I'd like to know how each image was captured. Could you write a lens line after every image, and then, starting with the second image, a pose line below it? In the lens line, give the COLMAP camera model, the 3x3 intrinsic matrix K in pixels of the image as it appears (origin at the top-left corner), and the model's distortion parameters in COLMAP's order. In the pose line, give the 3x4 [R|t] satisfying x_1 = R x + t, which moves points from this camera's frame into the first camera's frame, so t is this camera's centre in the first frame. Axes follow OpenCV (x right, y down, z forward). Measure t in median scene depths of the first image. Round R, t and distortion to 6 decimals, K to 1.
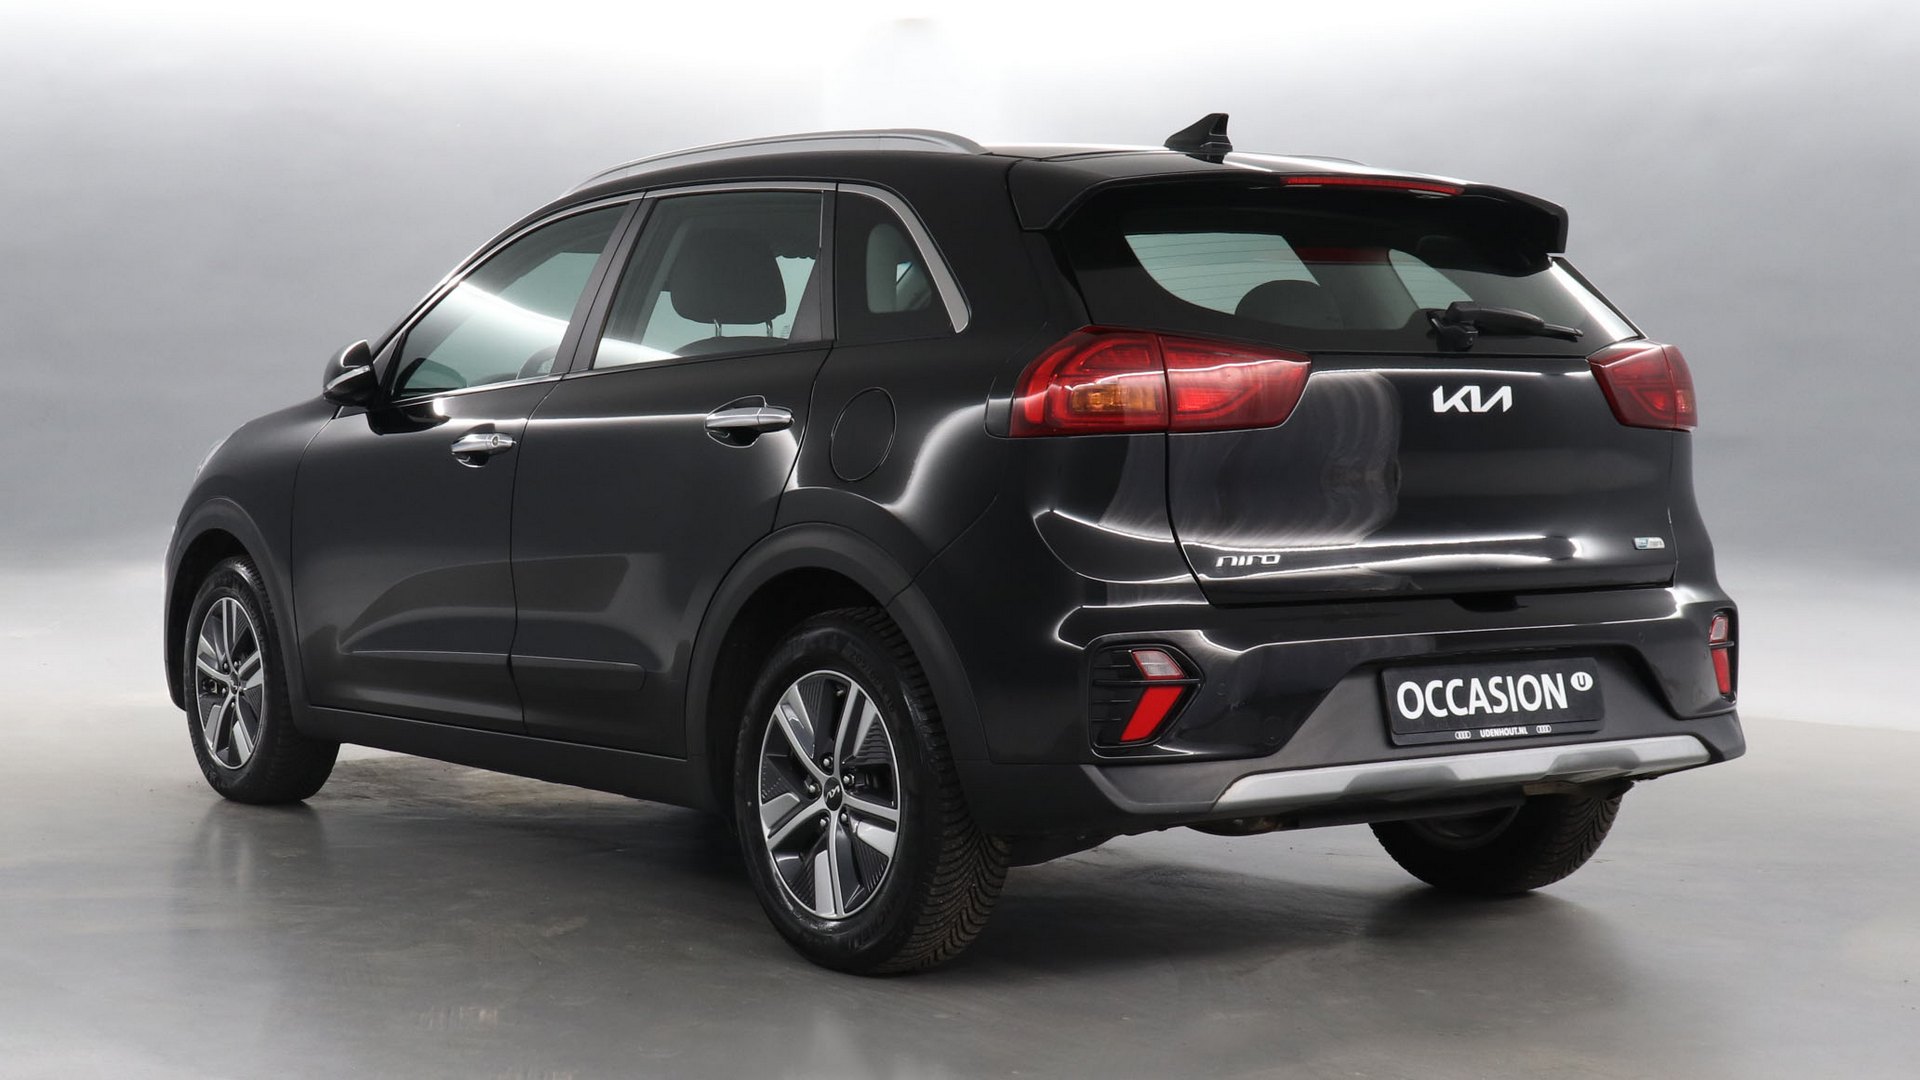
lens RADIAL K [[3221.9, 0, 940.3], [0, 3221.9, 532.4], [0, 0, 1]] dist [-0.165586, 0.000000]
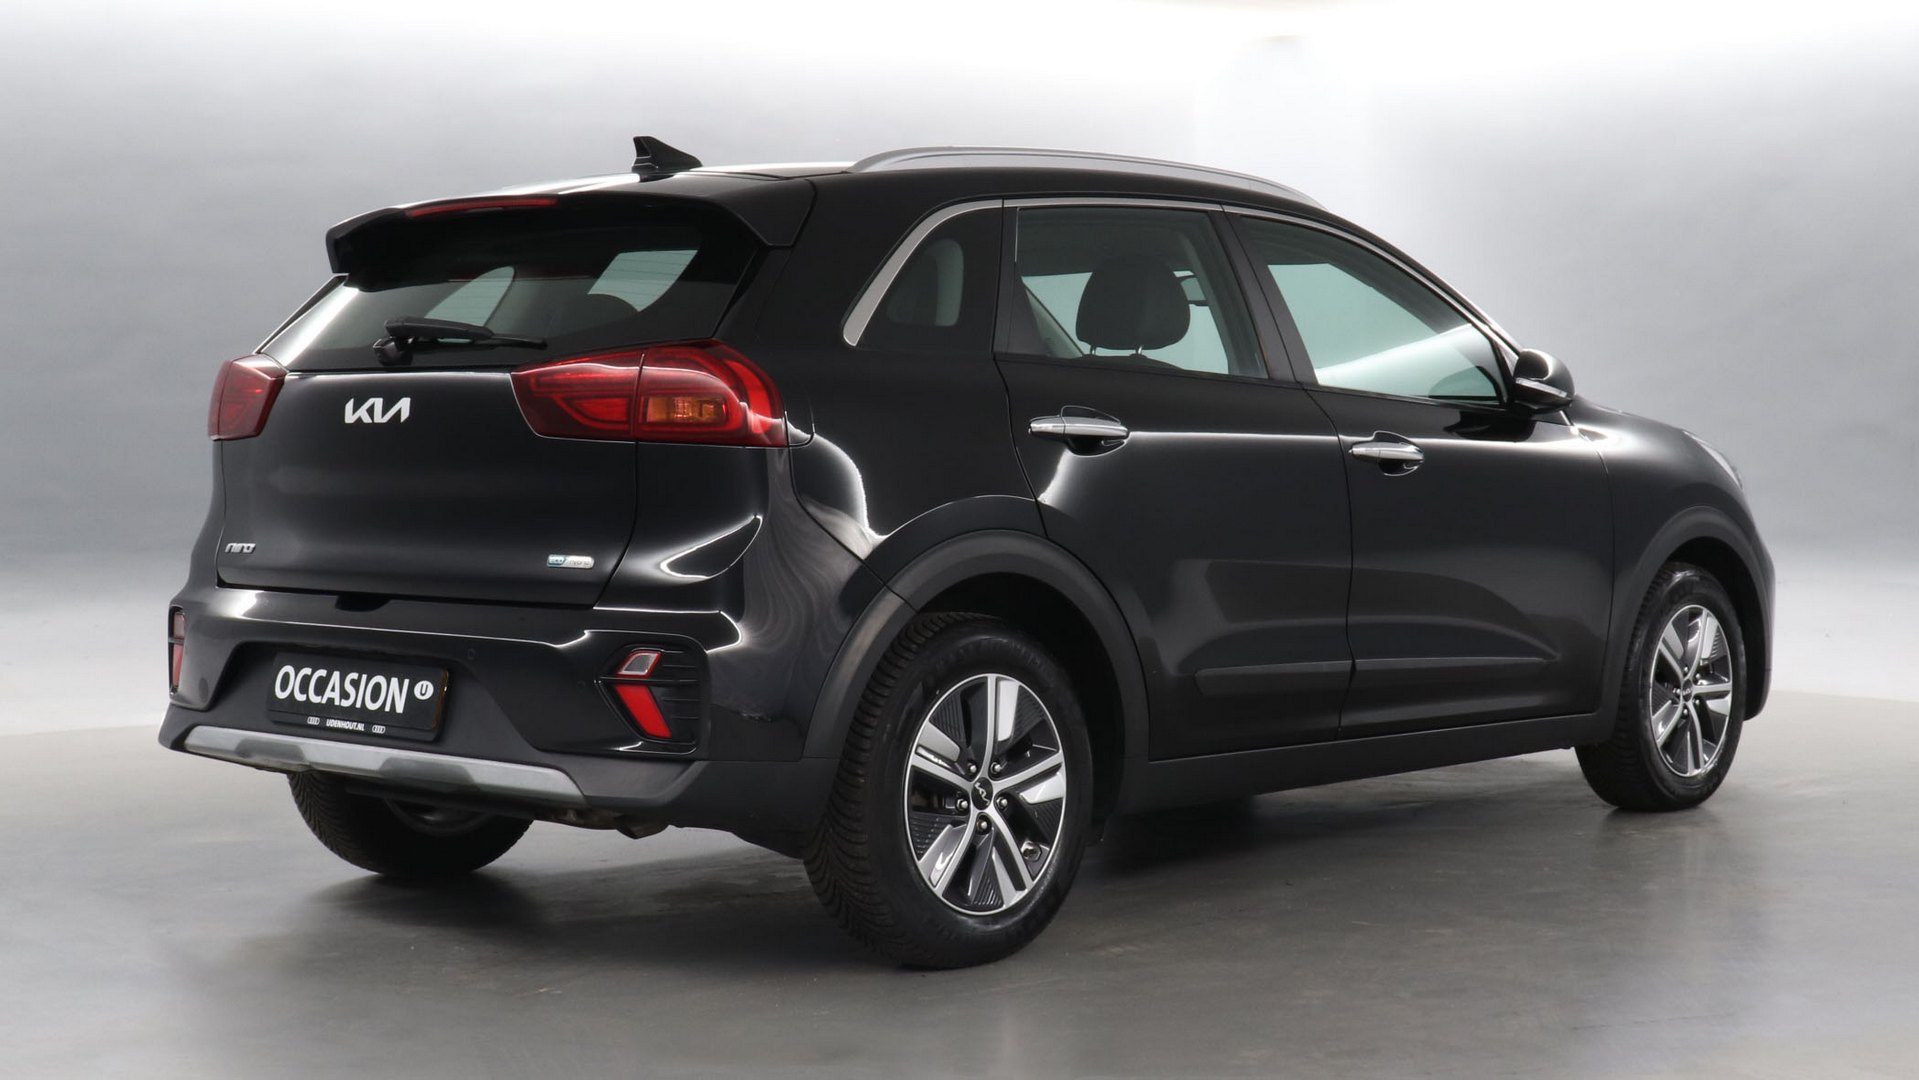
lens RADIAL K [[3220.3, 0, 947.8], [0, 3220.3, 556.6], [0, 0, 1]] dist [-0.165586, 0.000000]
pose [[0.180625, 0.041434, -0.982679, 1.240966], [-0.036614, 0.998703, 0.035379, -0.037718], [0.982870, 0.029589, 0.181908, 0.995534]]
